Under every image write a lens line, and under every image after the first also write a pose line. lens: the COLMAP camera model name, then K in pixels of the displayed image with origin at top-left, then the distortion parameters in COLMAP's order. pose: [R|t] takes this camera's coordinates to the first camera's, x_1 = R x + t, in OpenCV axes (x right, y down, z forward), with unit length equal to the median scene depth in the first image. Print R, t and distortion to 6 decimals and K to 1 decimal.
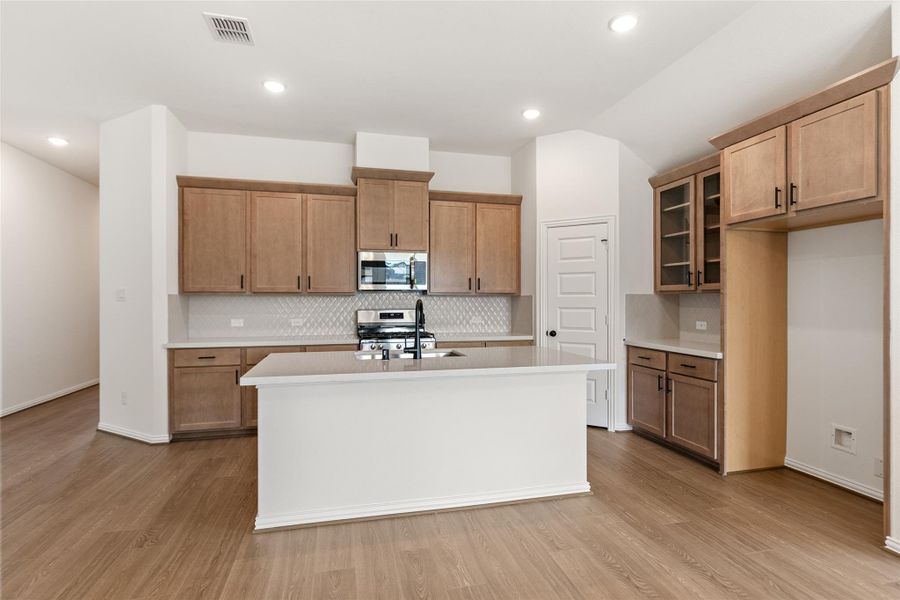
lens RADIAL K [[448.6, 0, 450.0], [0, 448.6, 300.0], [0, 0, 1]] dist [-0.001903, -0.000083]
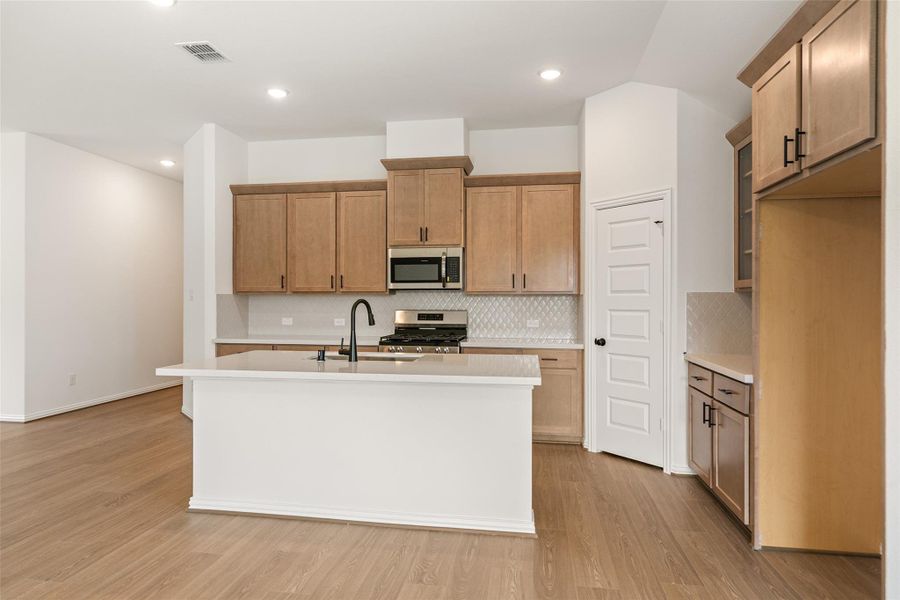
lens RADIAL K [[522.1, 0, 450.0], [0, 522.1, 300.0], [0, 0, 1]] dist [0.002756, -0.000208]
pose [[0.920001, 0.002355, -0.391909, 0.364922], [-0.002736, 0.999996, -0.000414, 0.000816], [0.391906, 0.001453, 0.920004, 0.040628]]
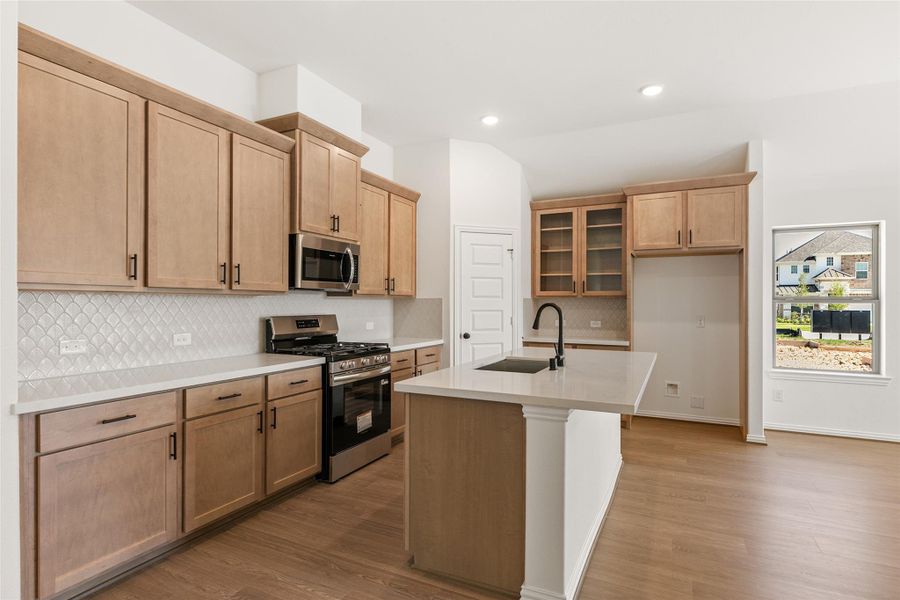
lens RADIAL K [[465.2, 0, 450.0], [0, 465.2, 300.0], [0, 0, 1]] dist [-0.000407, -0.000045]
pose [[0.646998, 0.007205, 0.762458, -0.638536], [-0.002842, 0.999971, -0.007038, 0.000640], [-0.762487, 0.002386, 0.647000, 0.361992]]
